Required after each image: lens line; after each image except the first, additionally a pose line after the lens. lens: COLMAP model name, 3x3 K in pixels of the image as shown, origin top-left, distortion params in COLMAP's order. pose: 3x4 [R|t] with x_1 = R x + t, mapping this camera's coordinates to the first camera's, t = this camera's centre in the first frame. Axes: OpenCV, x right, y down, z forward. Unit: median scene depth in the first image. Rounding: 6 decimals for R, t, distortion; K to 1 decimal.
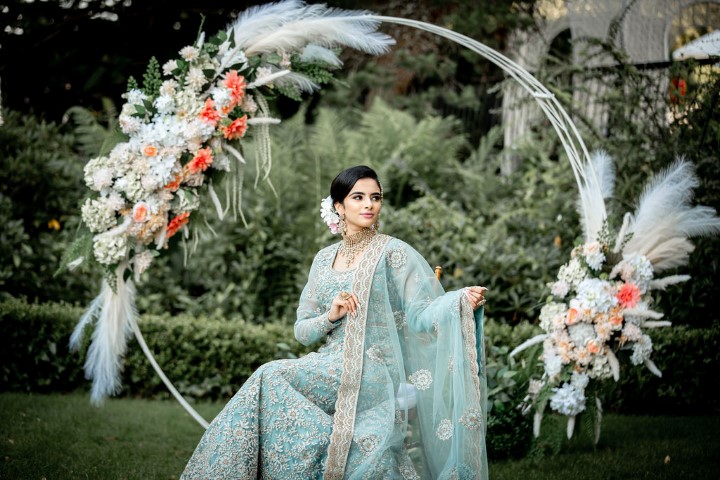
lens RADIAL K [[2299.1, 0, 361.1], [0, 2299.1, 239.7], [0, 0, 1]] dist [0.234388, 0.000000]
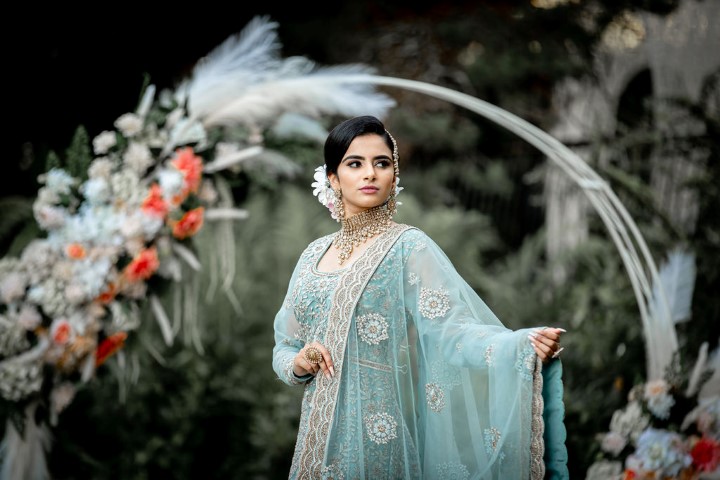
lens RADIAL K [[3930.7, 0, 360.0], [0, 3930.7, 240.3], [0, 0, 1]] dist [0.093055, 0.000000]
pose [[0.999815, 0.014863, 0.012183, -0.013344], [-0.014366, 0.999102, -0.039869, 0.007940], [-0.012764, 0.039686, 0.999131, -0.290695]]
